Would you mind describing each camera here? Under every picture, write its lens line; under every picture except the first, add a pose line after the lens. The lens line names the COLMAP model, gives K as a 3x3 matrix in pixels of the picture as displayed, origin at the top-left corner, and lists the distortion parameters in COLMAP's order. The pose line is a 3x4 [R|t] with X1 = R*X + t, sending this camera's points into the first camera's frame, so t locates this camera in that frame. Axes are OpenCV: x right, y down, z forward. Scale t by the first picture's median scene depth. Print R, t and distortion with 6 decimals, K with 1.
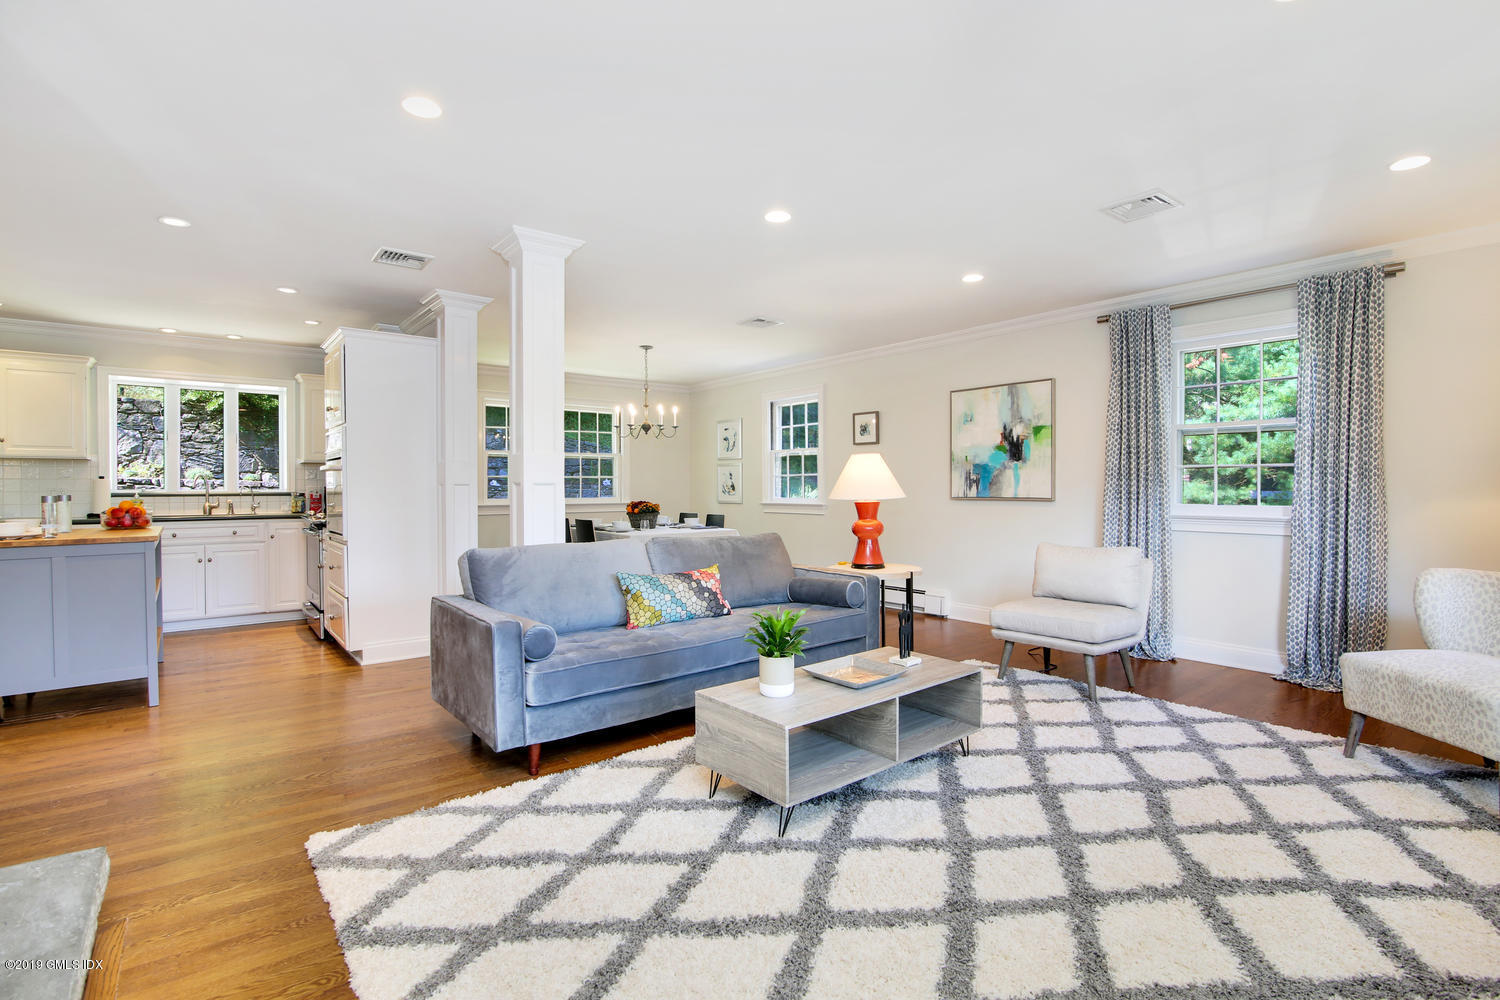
lens RADIAL K [[704.0, 0, 747.2], [0, 704.0, 489.3], [0, 0, 1]] dist [-0.019178, -0.000973]
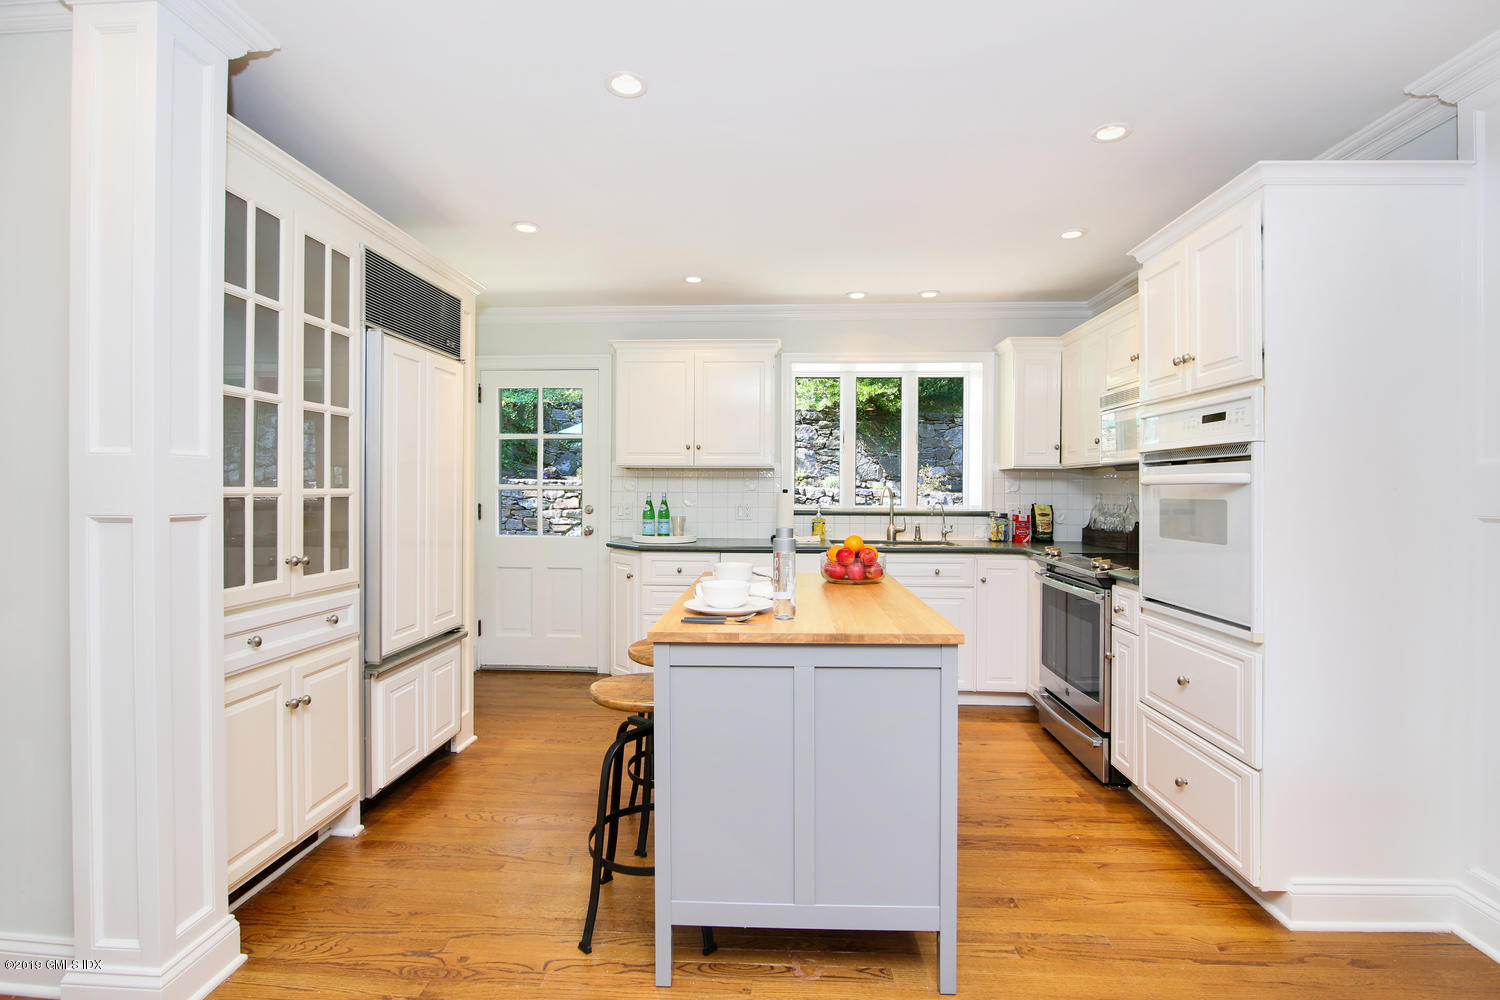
lens RADIAL K [[704.0, 0, 744.3], [0, 704.0, 488.2], [0, 0, 1]] dist [-0.019178, -0.000973]
pose [[0.739511, 0.005735, -0.673120, -0.371873], [-0.011073, 0.999932, -0.003646, -0.014311], [0.673053, 0.010149, 0.739525, 0.323686]]
